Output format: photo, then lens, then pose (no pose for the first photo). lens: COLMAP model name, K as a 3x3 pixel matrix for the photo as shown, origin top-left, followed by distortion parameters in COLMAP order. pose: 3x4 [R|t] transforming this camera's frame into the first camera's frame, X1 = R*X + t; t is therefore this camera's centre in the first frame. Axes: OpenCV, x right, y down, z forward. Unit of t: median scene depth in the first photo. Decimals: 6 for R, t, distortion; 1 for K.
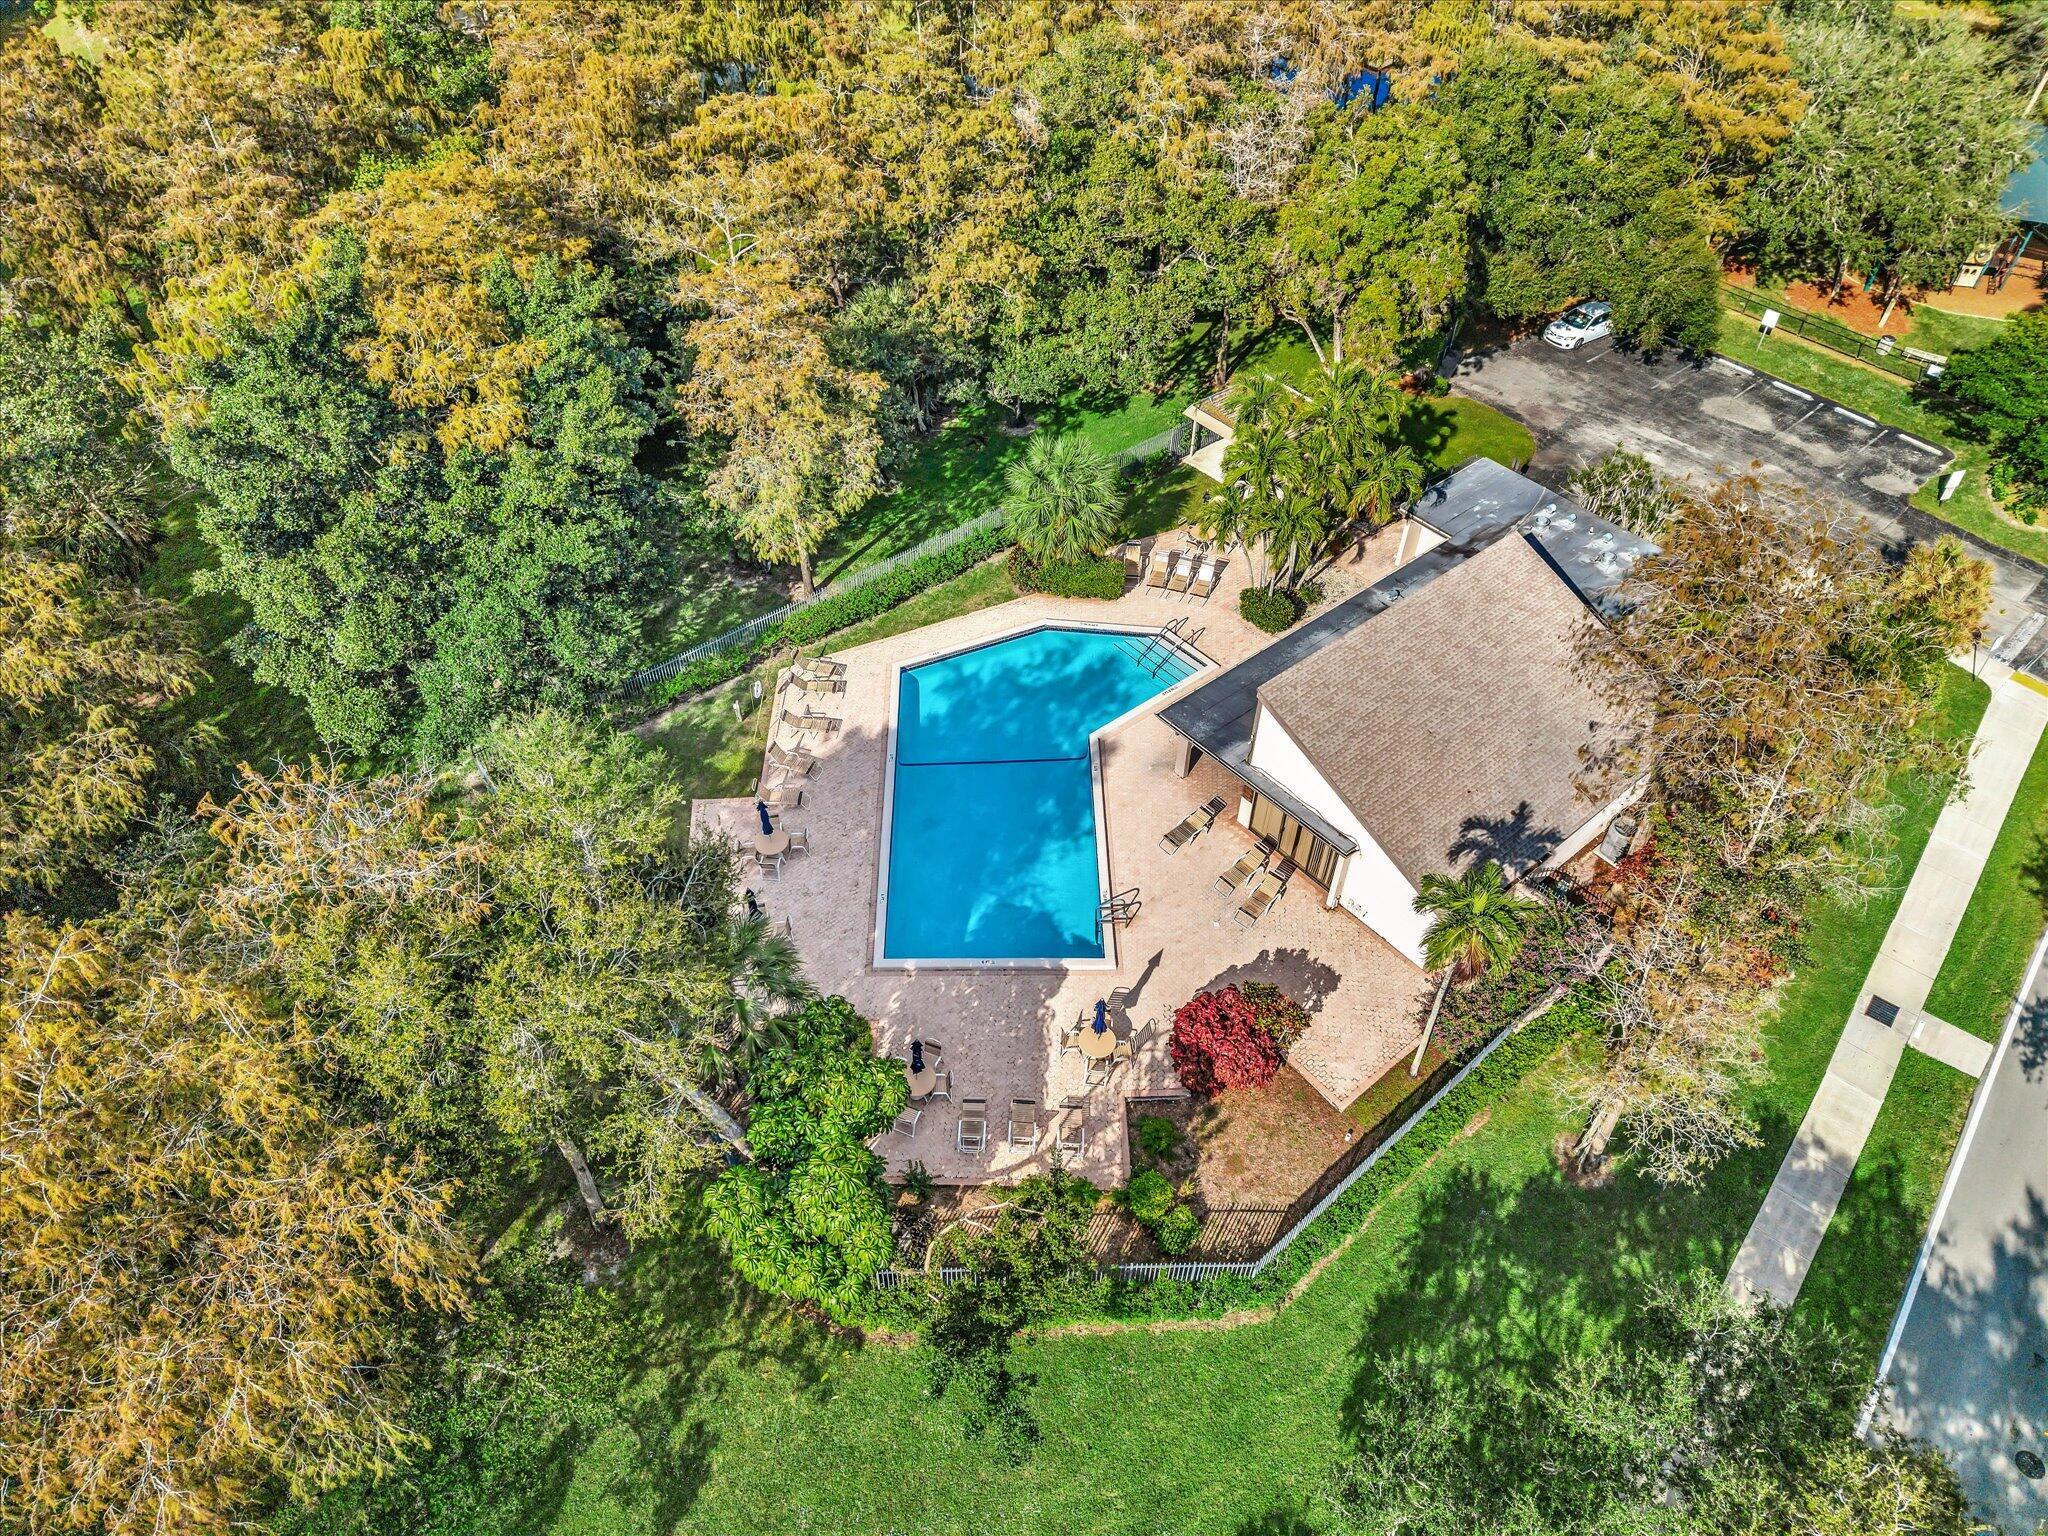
lens RADIAL K [[1362.7, 0, 986.4], [0, 1362.7, 734.3], [0, 0, 1]] dist [0.000654, -0.001895]
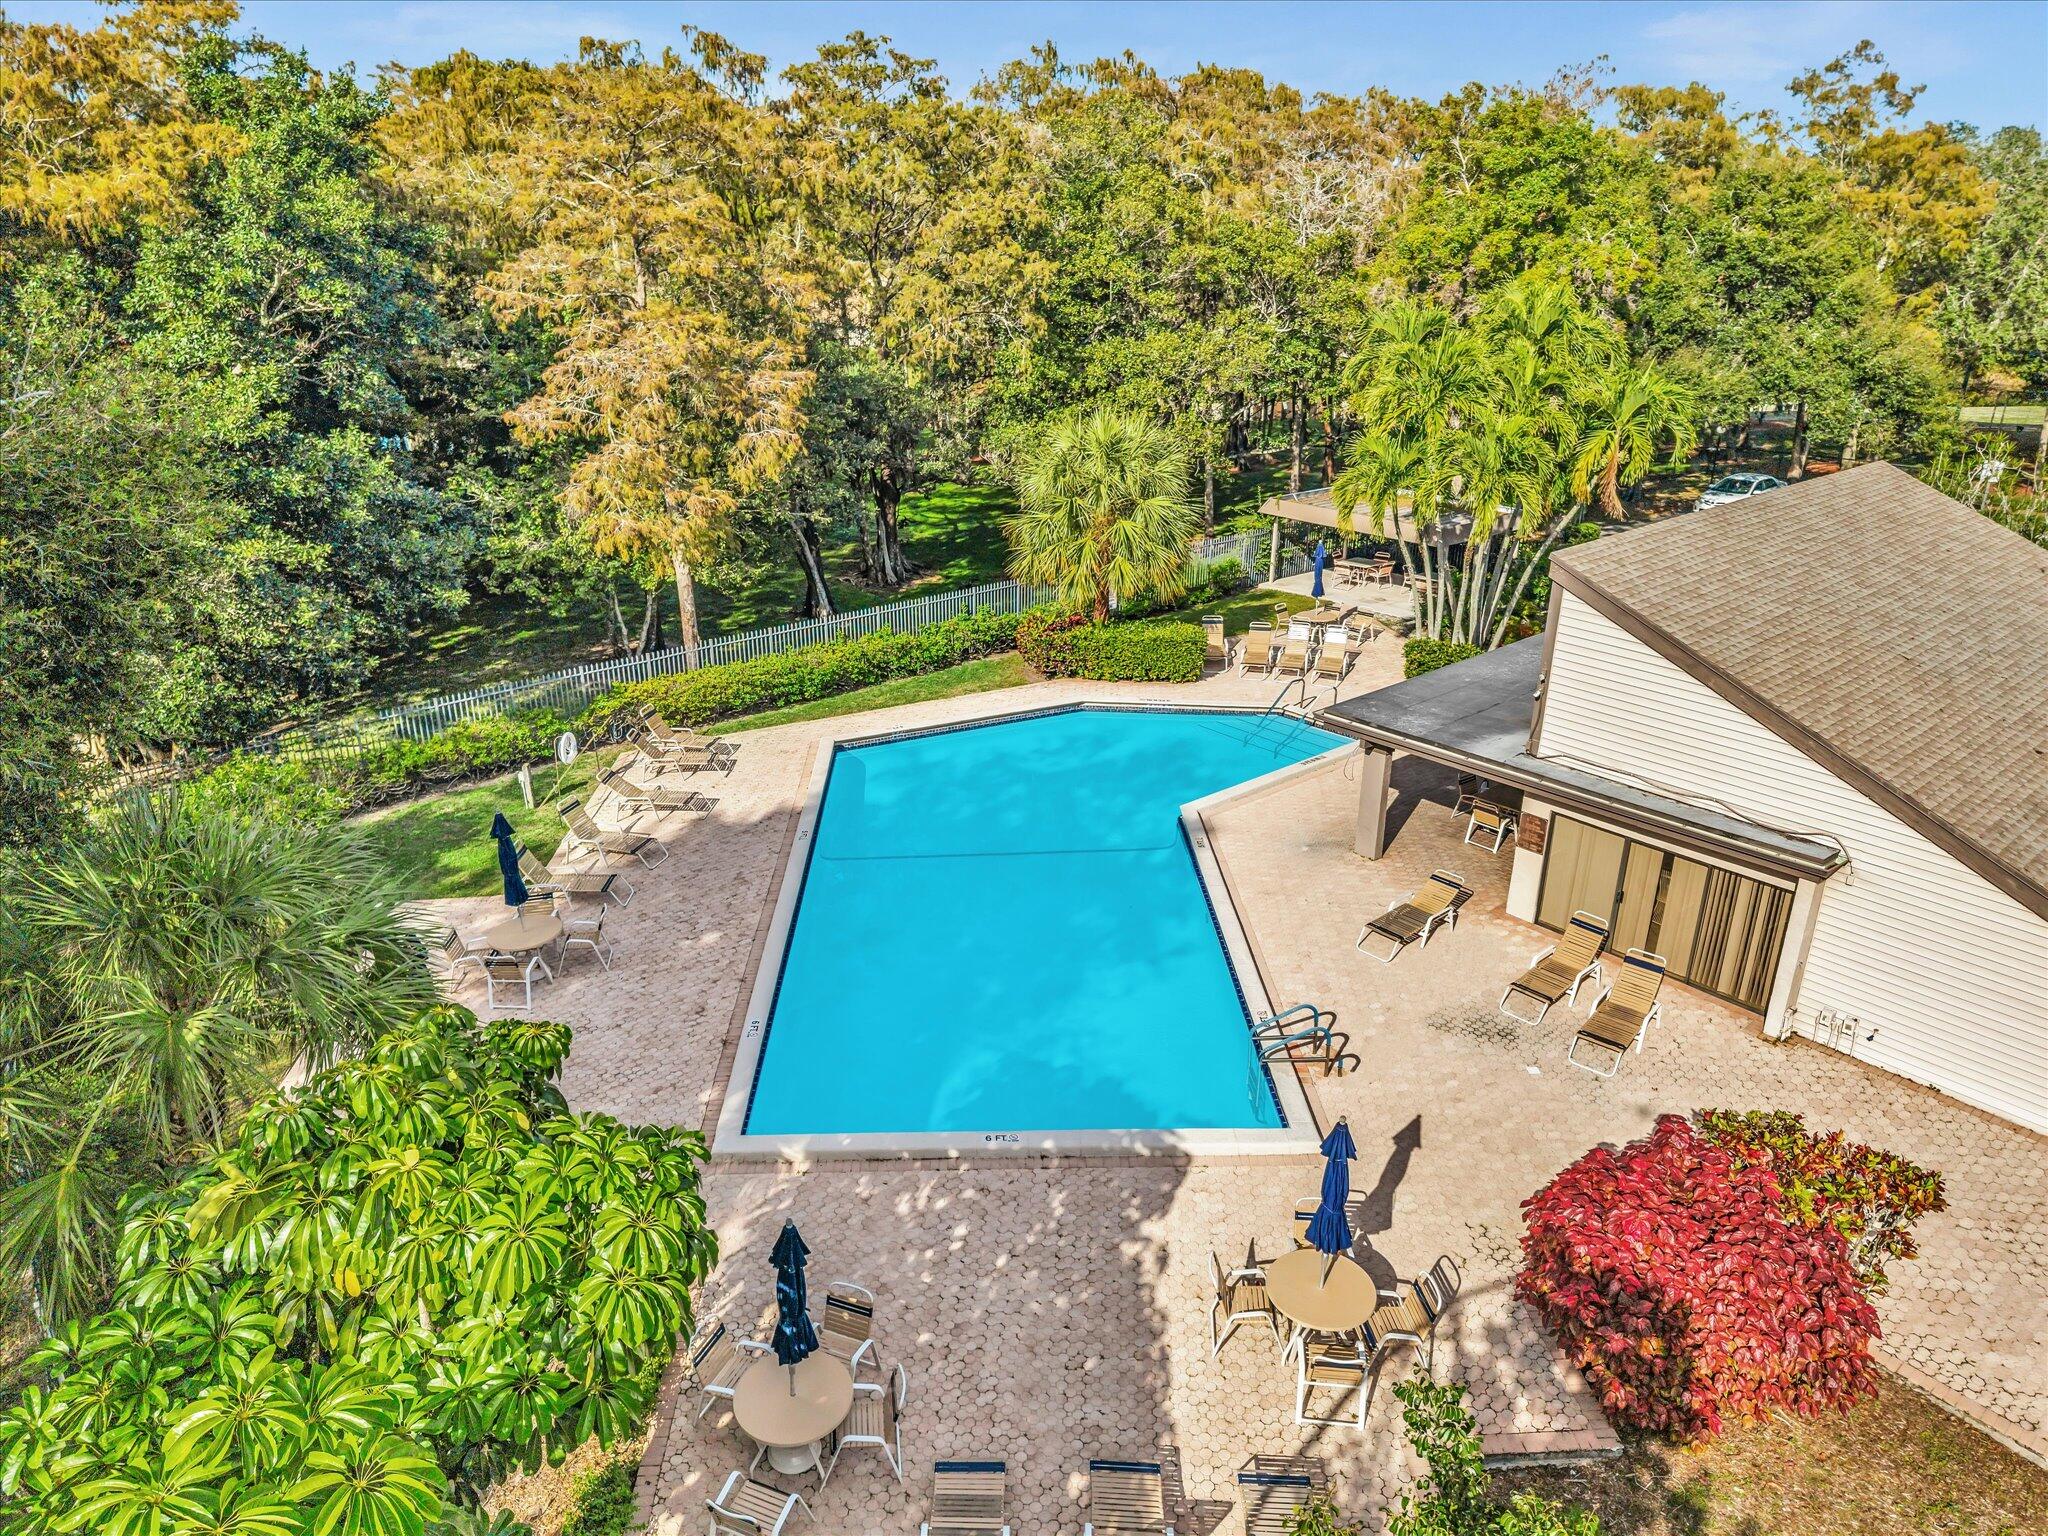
lens RADIAL K [[1362.7, 0, 986.4], [0, 1362.7, 734.3], [0, 0, 1]] dist [0.000654, -0.001895]
pose [[0.999944, -0.004723, 0.009447, -0.004796], [0.008158, 0.913470, -0.406823, 0.204866], [-0.006708, 0.406878, 0.913458, 0.540129]]
